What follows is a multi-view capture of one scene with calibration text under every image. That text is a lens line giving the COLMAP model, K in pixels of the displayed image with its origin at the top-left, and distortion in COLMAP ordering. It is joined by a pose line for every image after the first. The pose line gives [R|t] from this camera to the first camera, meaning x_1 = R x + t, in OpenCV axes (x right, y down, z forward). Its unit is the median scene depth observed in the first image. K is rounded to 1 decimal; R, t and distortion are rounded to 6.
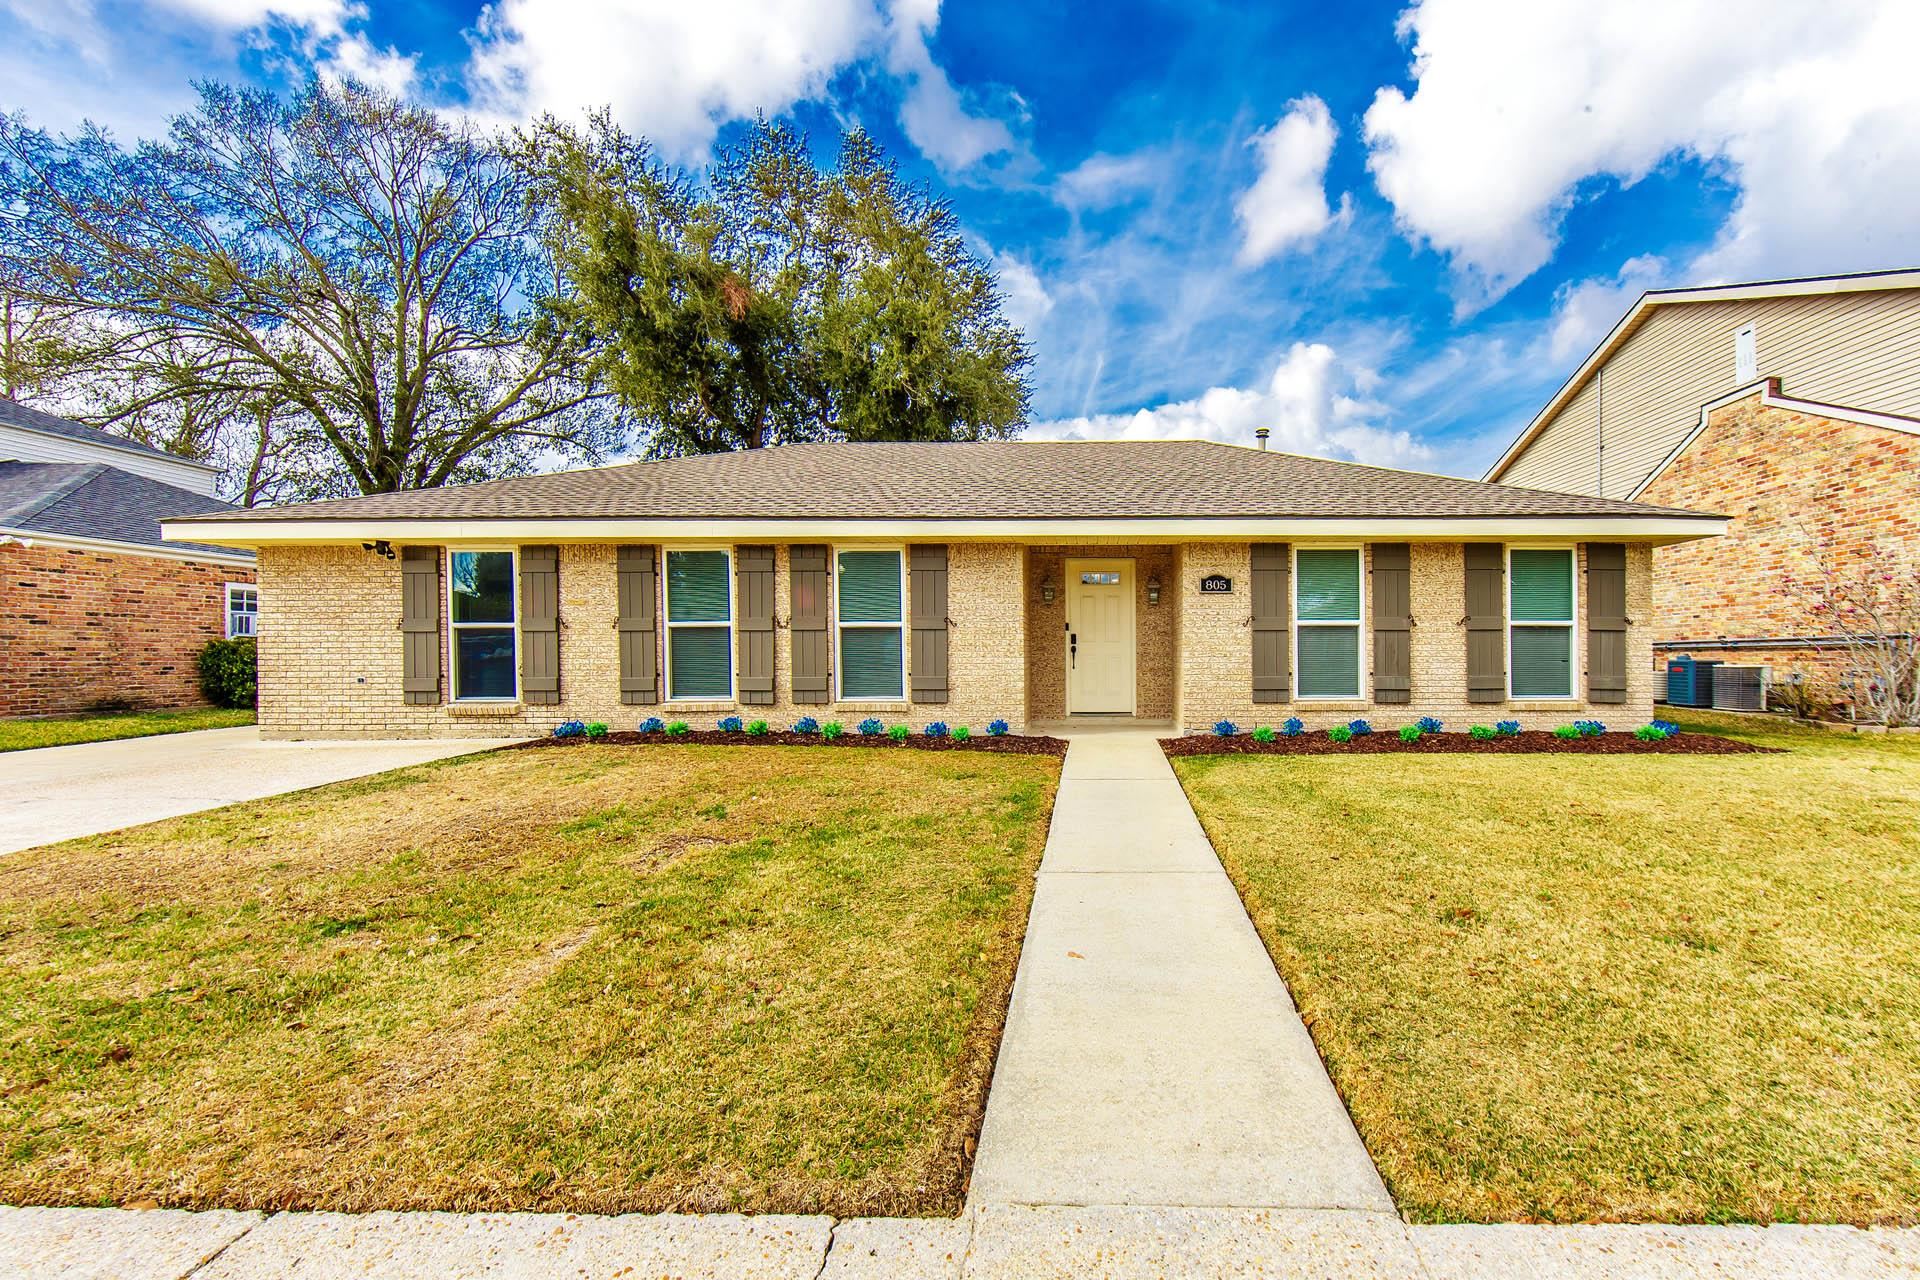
lens RADIAL K [[858.4, 0, 960.0], [0, 858.4, 640.0], [0, 0, 1]] dist [-0.015831, 0.000200]
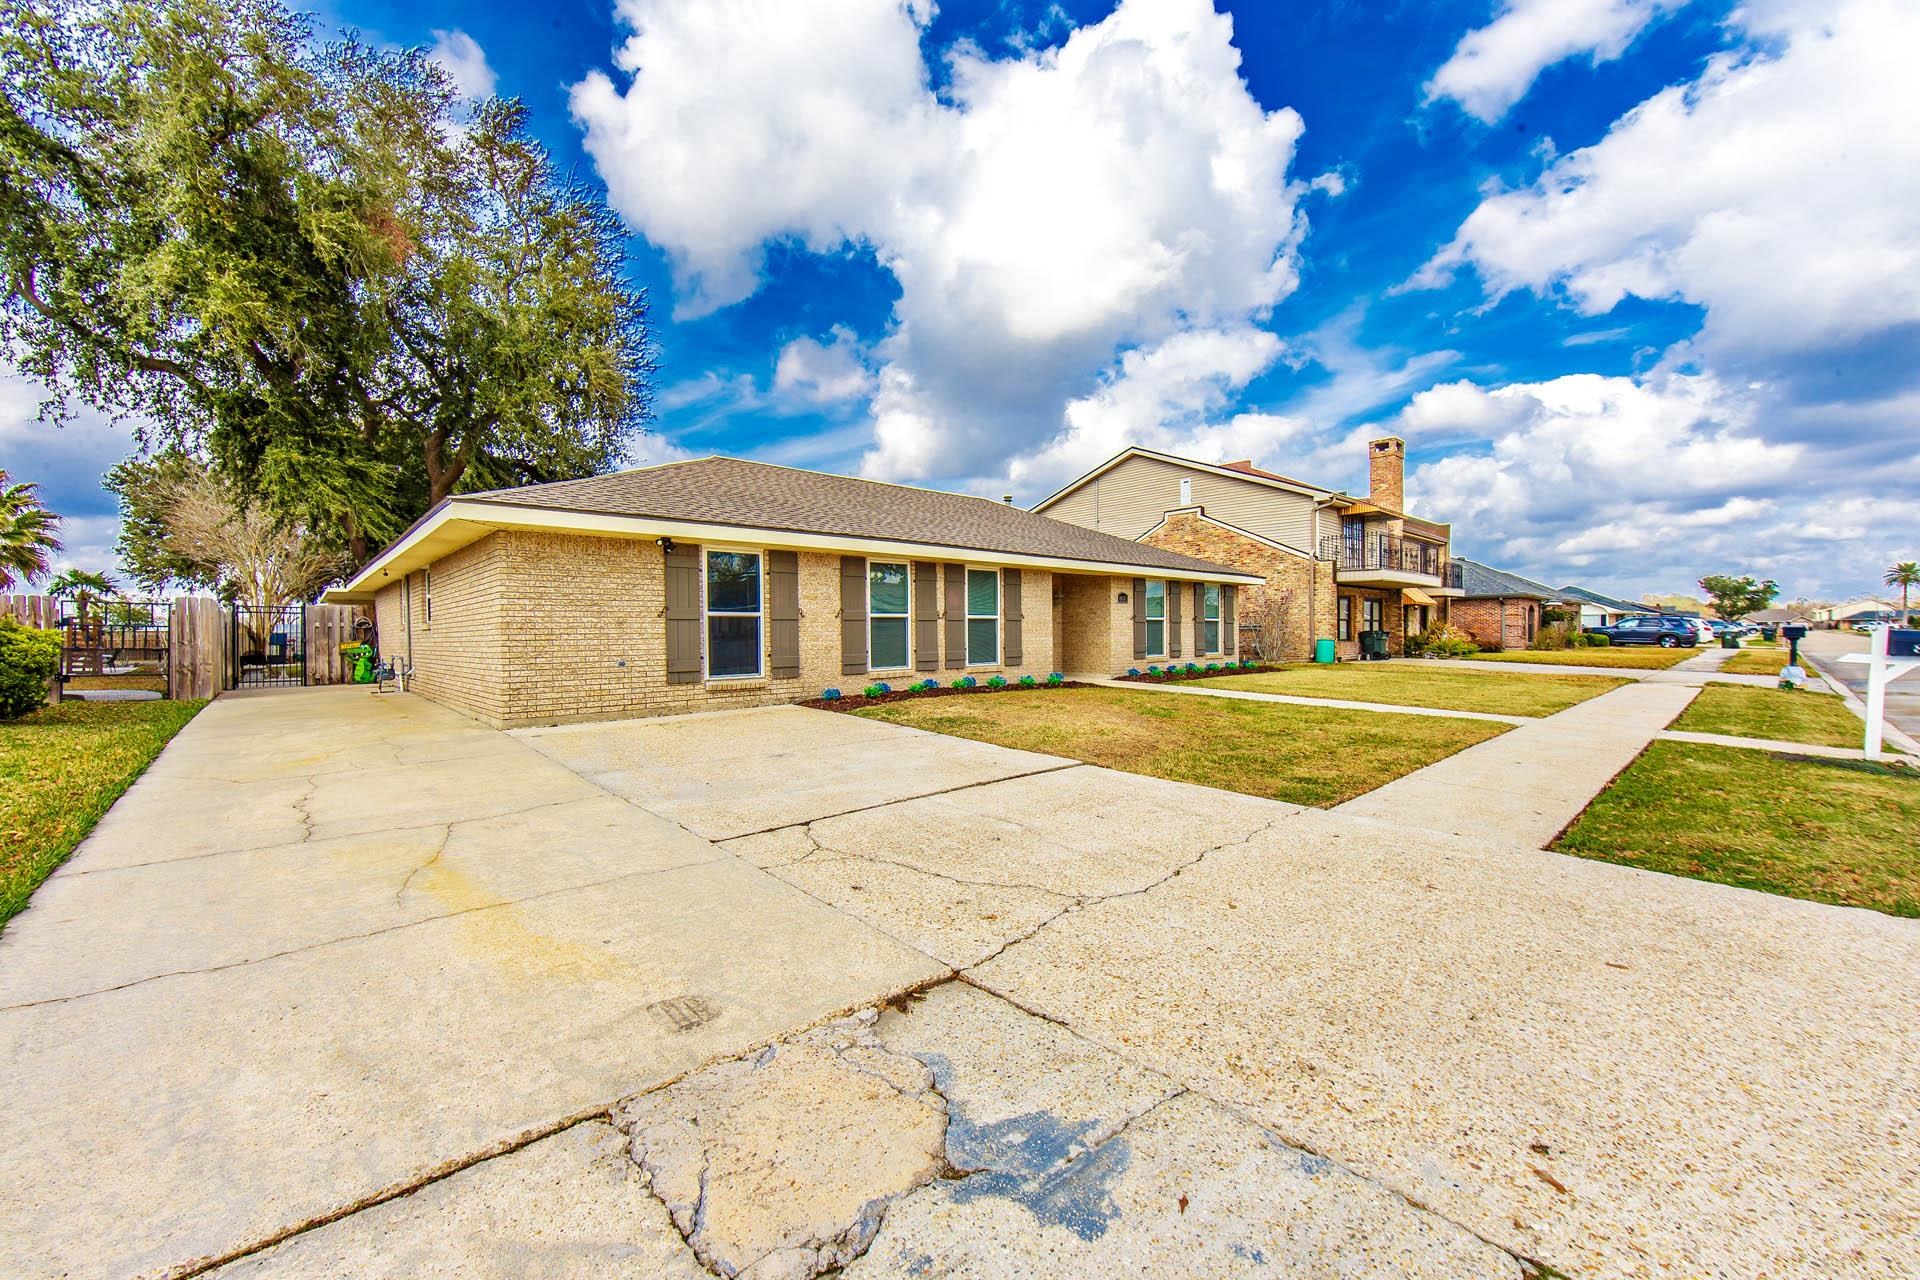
lens RADIAL K [[776.3, 0, 960.0], [0, 776.3, 640.0], [0, 0, 1]] dist [-0.000891, -0.000084]
pose [[0.716594, -0.011009, 0.697404, -1.084714], [-0.000018, 0.999875, 0.015802, 0.001651], [-0.697491, -0.011336, 0.716504, 0.003118]]
